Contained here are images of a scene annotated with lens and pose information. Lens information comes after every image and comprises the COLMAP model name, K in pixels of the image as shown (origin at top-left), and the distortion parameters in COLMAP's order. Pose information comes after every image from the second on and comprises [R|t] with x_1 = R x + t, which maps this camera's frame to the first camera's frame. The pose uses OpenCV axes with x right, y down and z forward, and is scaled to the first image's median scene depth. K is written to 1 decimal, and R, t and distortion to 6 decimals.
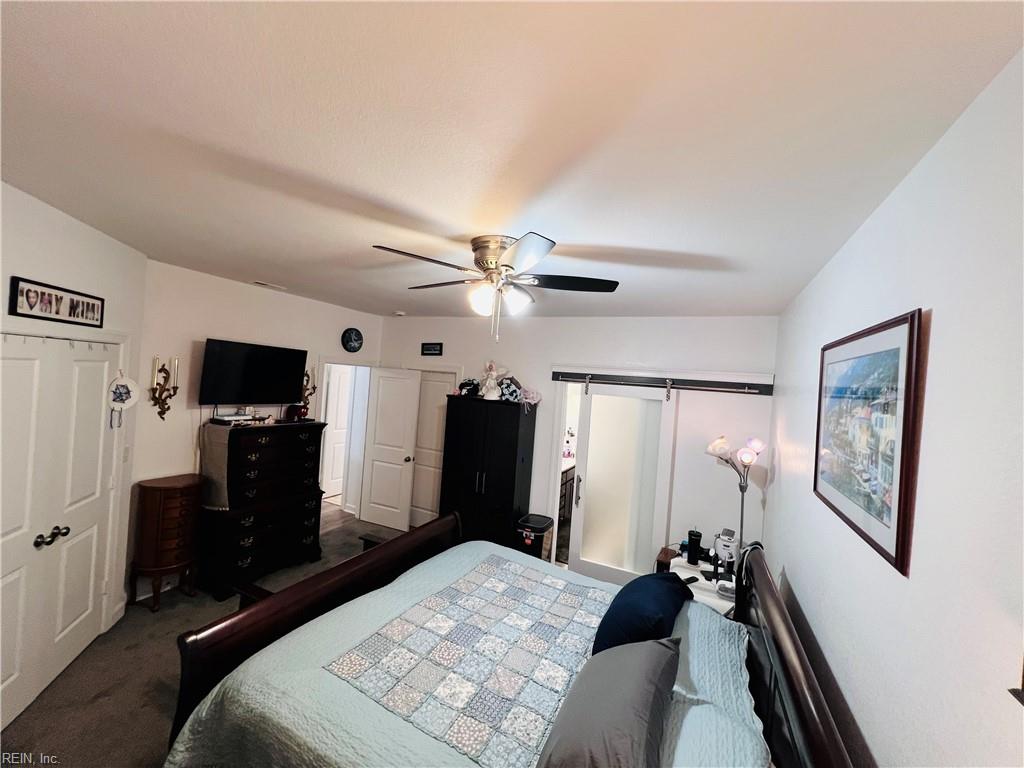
lens RADIAL K [[409.8, 0, 508.0], [0, 409.8, 378.6], [0, 0, 1]] dist [-0.002921, 0.000779]
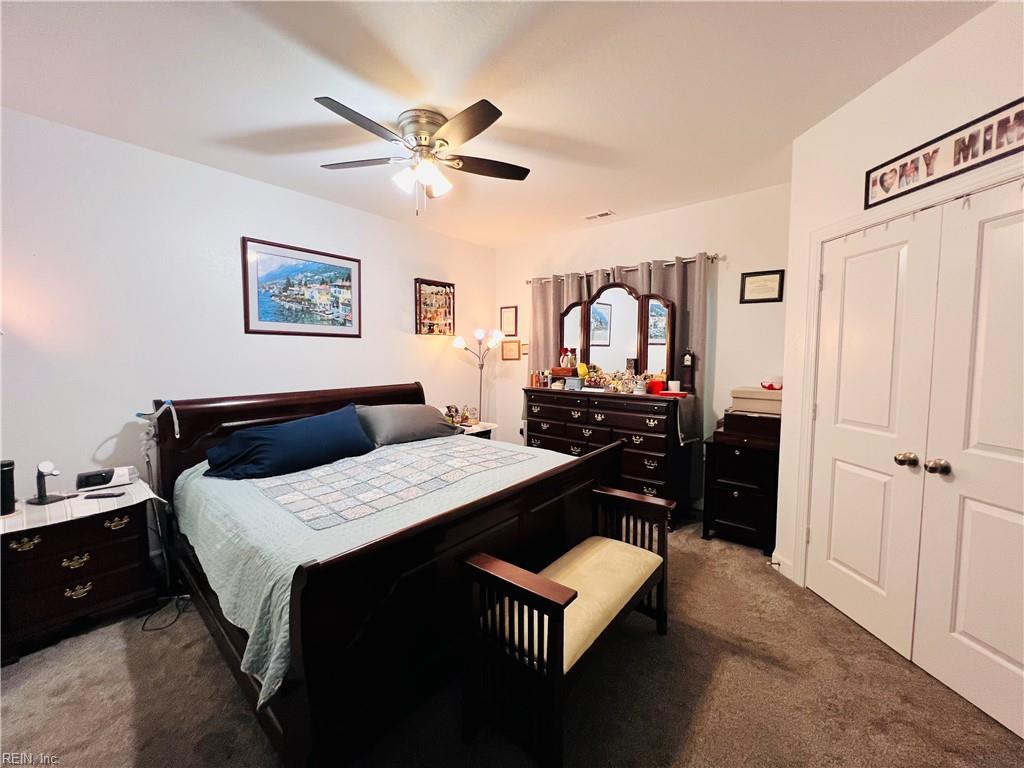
lens RADIAL K [[409.8, 0, 511.2], [0, 409.8, 379.0], [0, 0, 1]] dist [-0.002921, 0.000779]
pose [[-0.966158, -0.089161, 0.242051, -0.456111], [-0.072070, 0.994299, 0.078586, 0.188367], [-0.247678, 0.058482, -0.967076, 1.643410]]
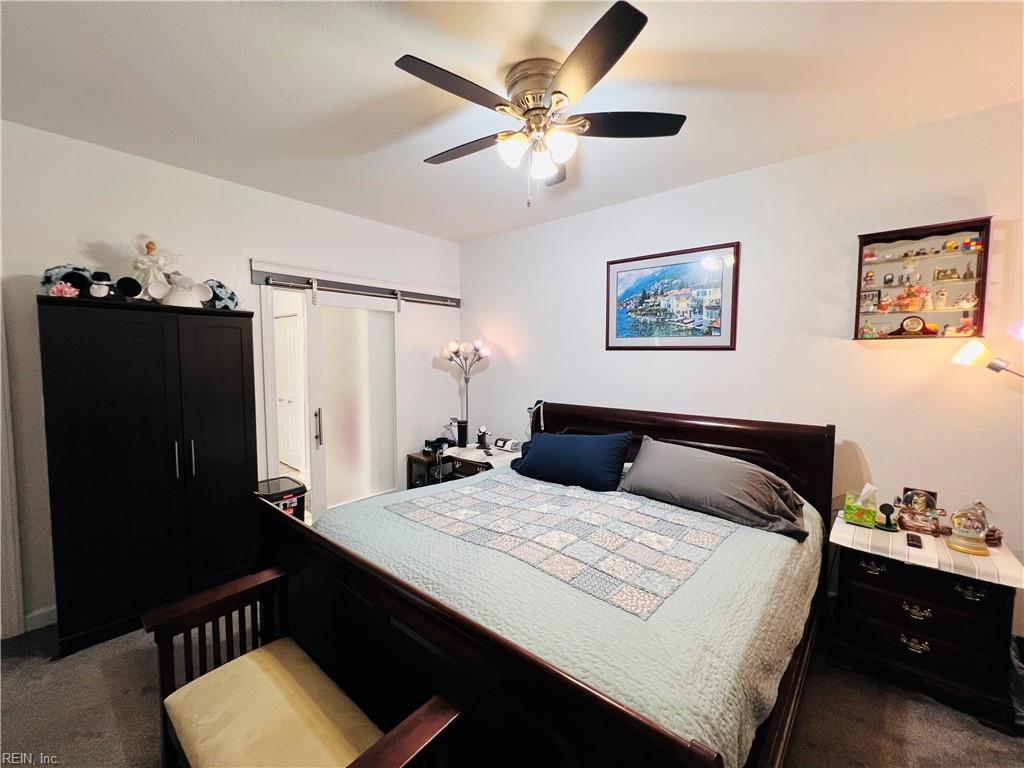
lens RADIAL K [[409.8, 0, 512.0], [0, 409.8, 378.4], [0, 0, 1]] dist [-0.002921, 0.000779]
pose [[0.256940, -0.127709, 0.957952, -0.733531], [0.013319, 0.991604, 0.128622, 0.126880], [-0.966336, -0.020289, 0.256484, 0.677898]]
